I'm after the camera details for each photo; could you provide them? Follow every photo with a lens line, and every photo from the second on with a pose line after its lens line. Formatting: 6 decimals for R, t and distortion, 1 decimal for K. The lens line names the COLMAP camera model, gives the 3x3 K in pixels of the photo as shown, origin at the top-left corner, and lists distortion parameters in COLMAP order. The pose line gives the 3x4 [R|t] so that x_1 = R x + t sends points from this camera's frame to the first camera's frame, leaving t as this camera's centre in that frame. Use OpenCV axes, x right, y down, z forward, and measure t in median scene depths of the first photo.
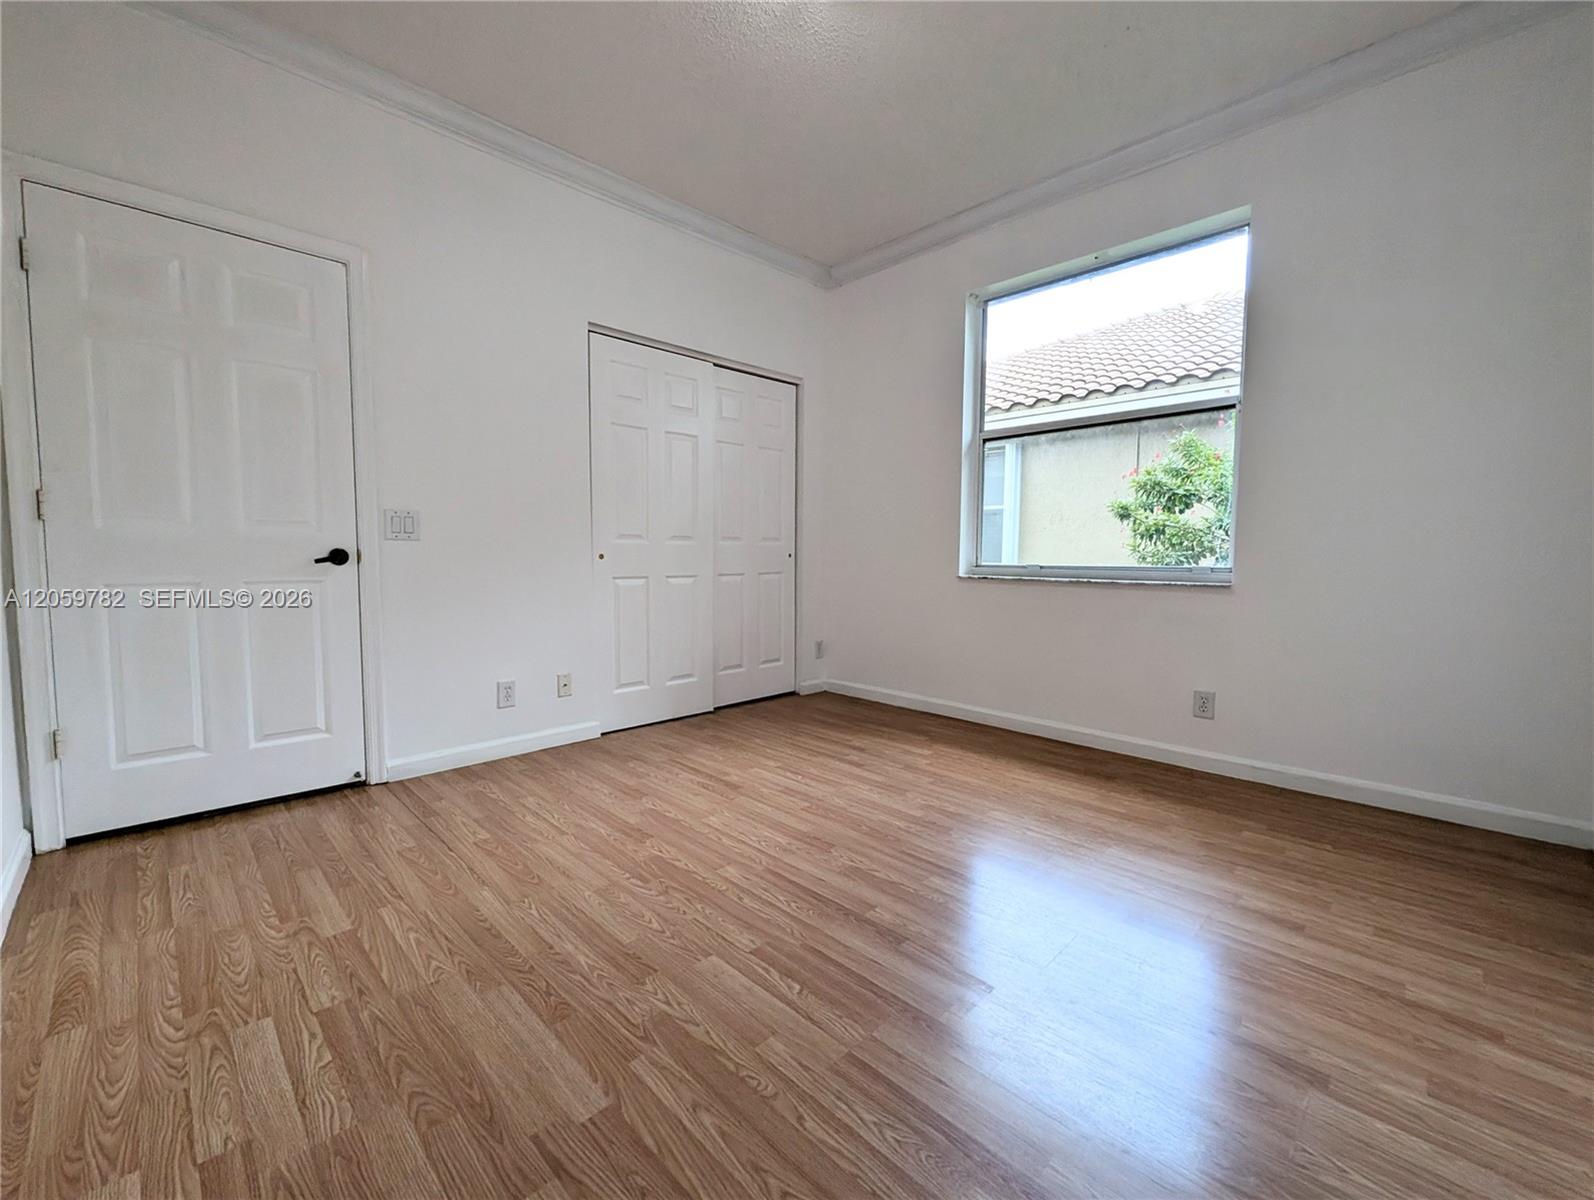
lens RADIAL K [[663.7, 0, 793.5], [0, 663.7, 594.1], [0, 0, 1]] dist [-0.000918, -0.000289]
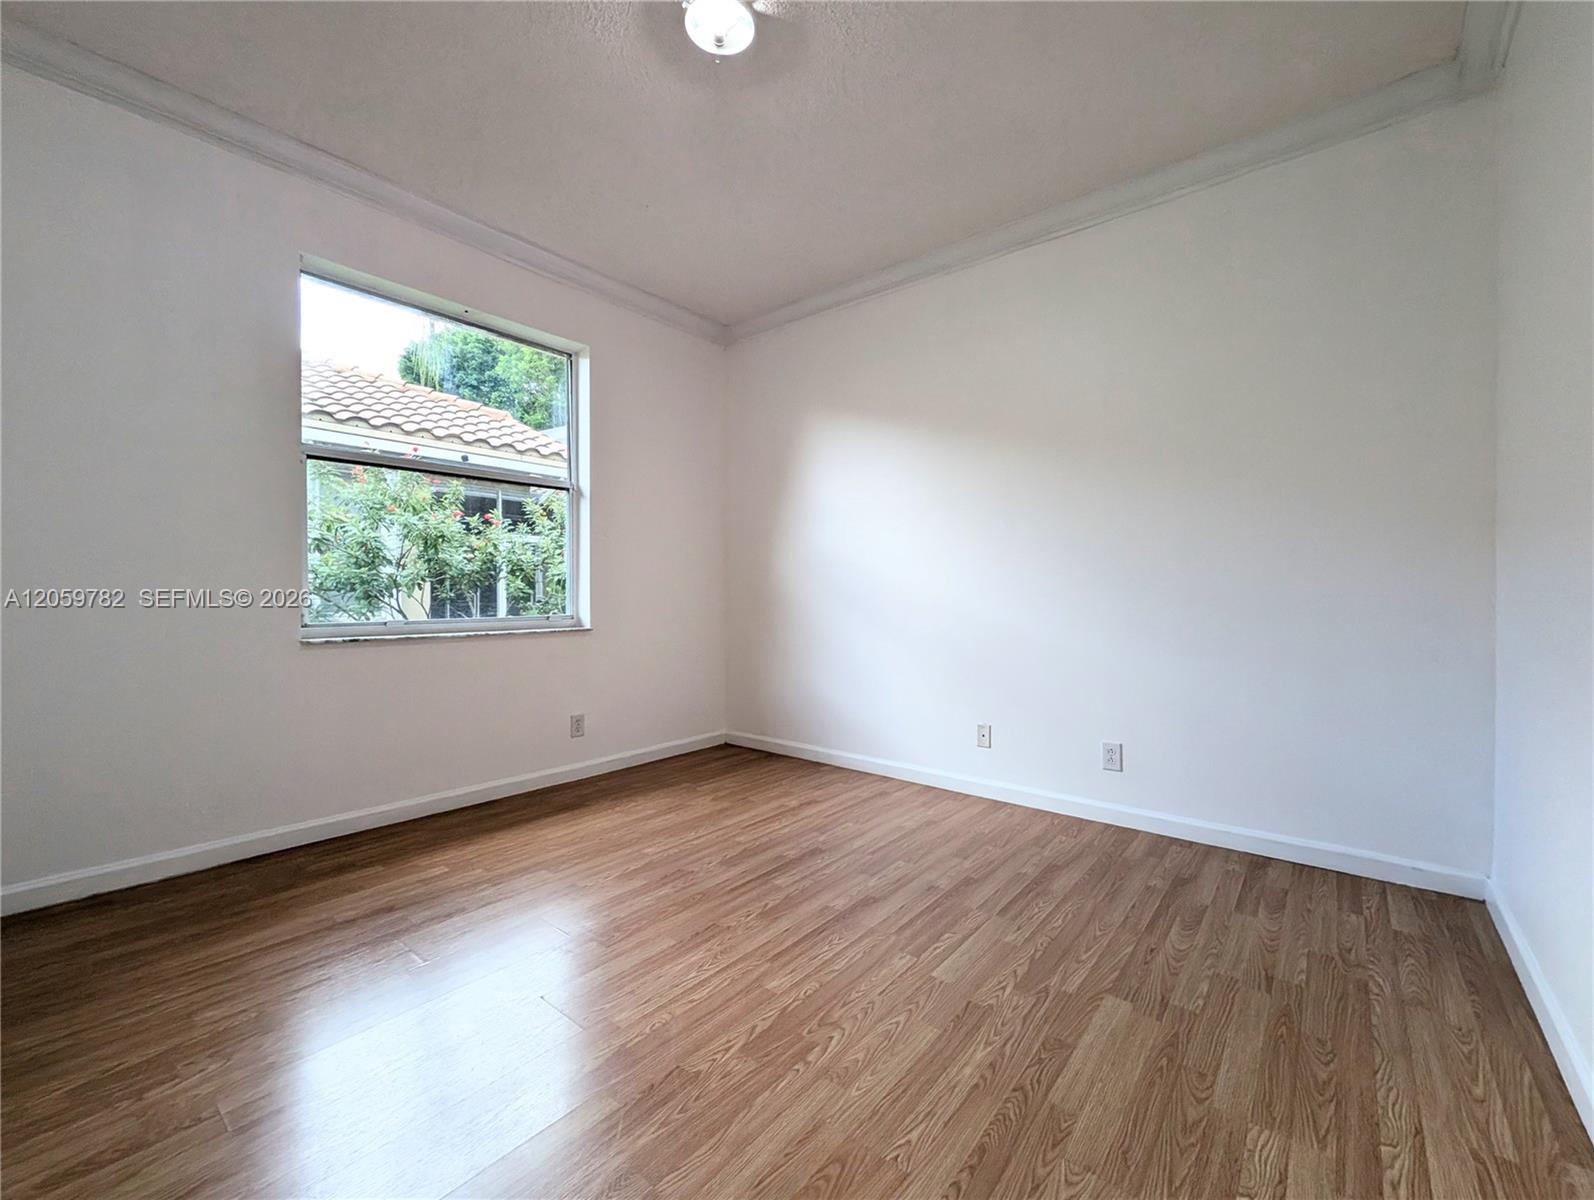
lens RADIAL K [[663.7, 0, 793.5], [0, 663.7, 594.1], [0, 0, 1]] dist [-0.000918, -0.000289]
pose [[-0.105441, -0.008097, 0.994393, -0.976700], [0.060855, 0.998040, 0.014580, -0.108215], [-0.992562, 0.062051, -0.104742, 1.053758]]
